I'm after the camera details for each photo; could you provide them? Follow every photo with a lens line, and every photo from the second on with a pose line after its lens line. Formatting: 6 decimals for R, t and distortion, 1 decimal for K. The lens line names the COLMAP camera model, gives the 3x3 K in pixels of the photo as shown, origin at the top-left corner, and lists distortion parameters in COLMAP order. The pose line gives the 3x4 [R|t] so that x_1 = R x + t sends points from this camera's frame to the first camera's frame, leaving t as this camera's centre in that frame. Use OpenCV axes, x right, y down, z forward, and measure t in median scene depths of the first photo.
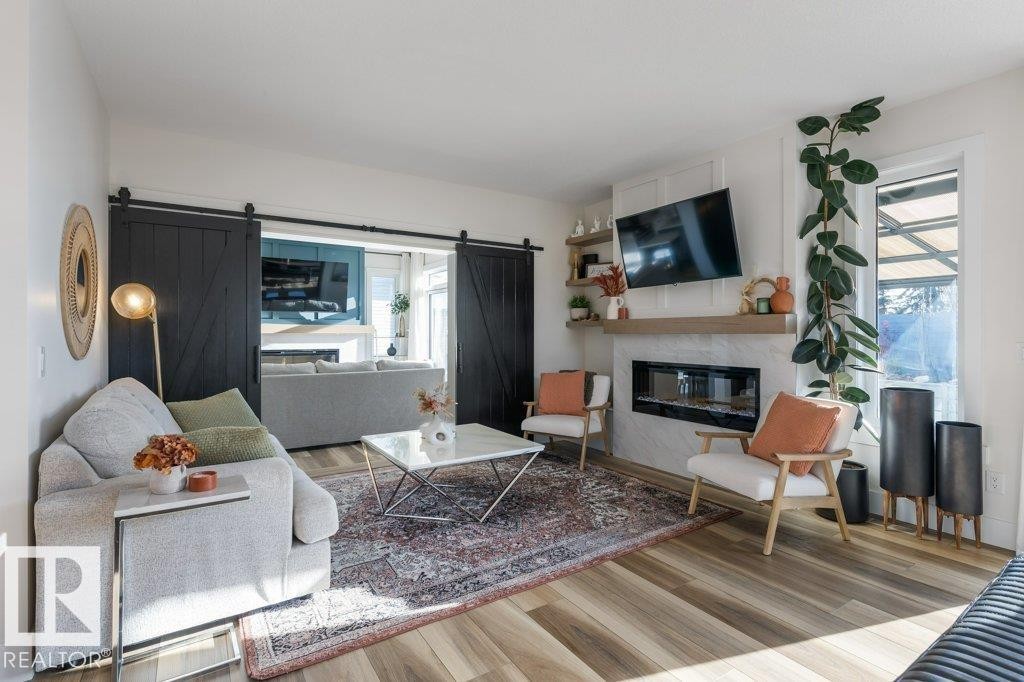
lens RADIAL K [[470.3, 0, 488.4], [0, 470.3, 328.5], [0, 0, 1]] dist [-0.000688, 0.000297]
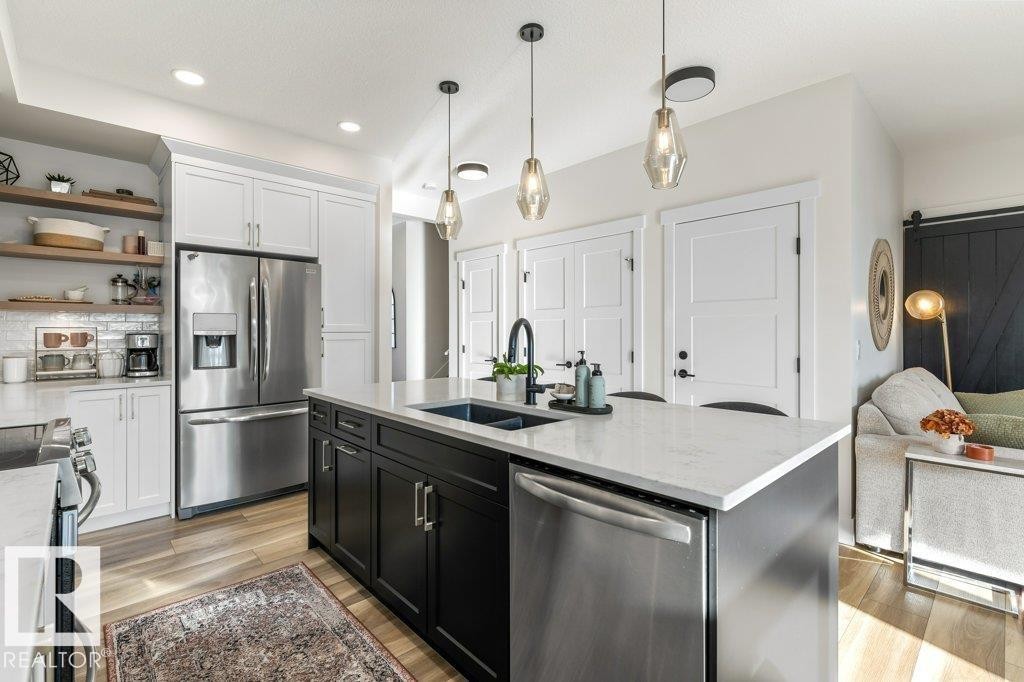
lens RADIAL K [[470.3, 0, 514.5], [0, 470.3, 333.7], [0, 0, 1]] dist [-0.000688, 0.000297]
pose [[0.193145, 0.003759, -0.981163, 0.293172], [0.007582, 0.999957, 0.005323, 0.002167], [0.981141, -0.008467, 0.193108, -0.343422]]
